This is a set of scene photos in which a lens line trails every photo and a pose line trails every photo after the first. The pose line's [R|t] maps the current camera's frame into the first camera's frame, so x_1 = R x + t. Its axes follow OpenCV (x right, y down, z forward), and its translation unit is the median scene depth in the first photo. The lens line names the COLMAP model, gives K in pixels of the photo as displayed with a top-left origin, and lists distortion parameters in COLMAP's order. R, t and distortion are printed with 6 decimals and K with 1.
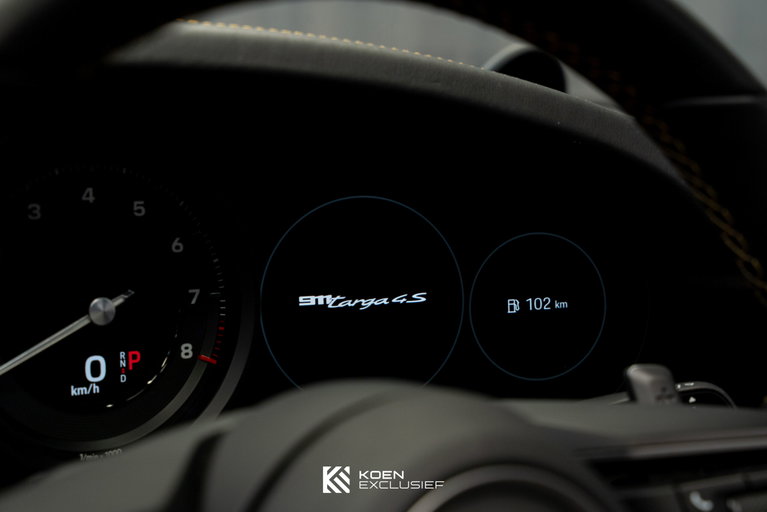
lens RADIAL K [[1548.9, 0, 383.9], [0, 1548.9, 258.6], [0, 0, 1]] dist [0.197007, 0.000000]
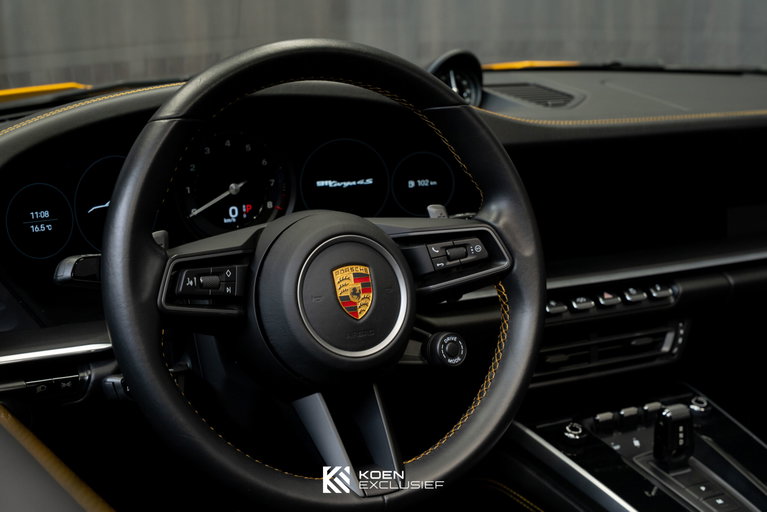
lens RADIAL K [[1286.6, 0, 381.5], [0, 1286.6, 257.2], [0, 0, 1]] dist [0.204804, 0.000000]
pose [[0.994849, -0.012468, -0.100599, 0.260344], [0.021124, 0.996119, 0.085449, -0.029351], [0.099143, -0.087134, 0.991251, -1.042923]]
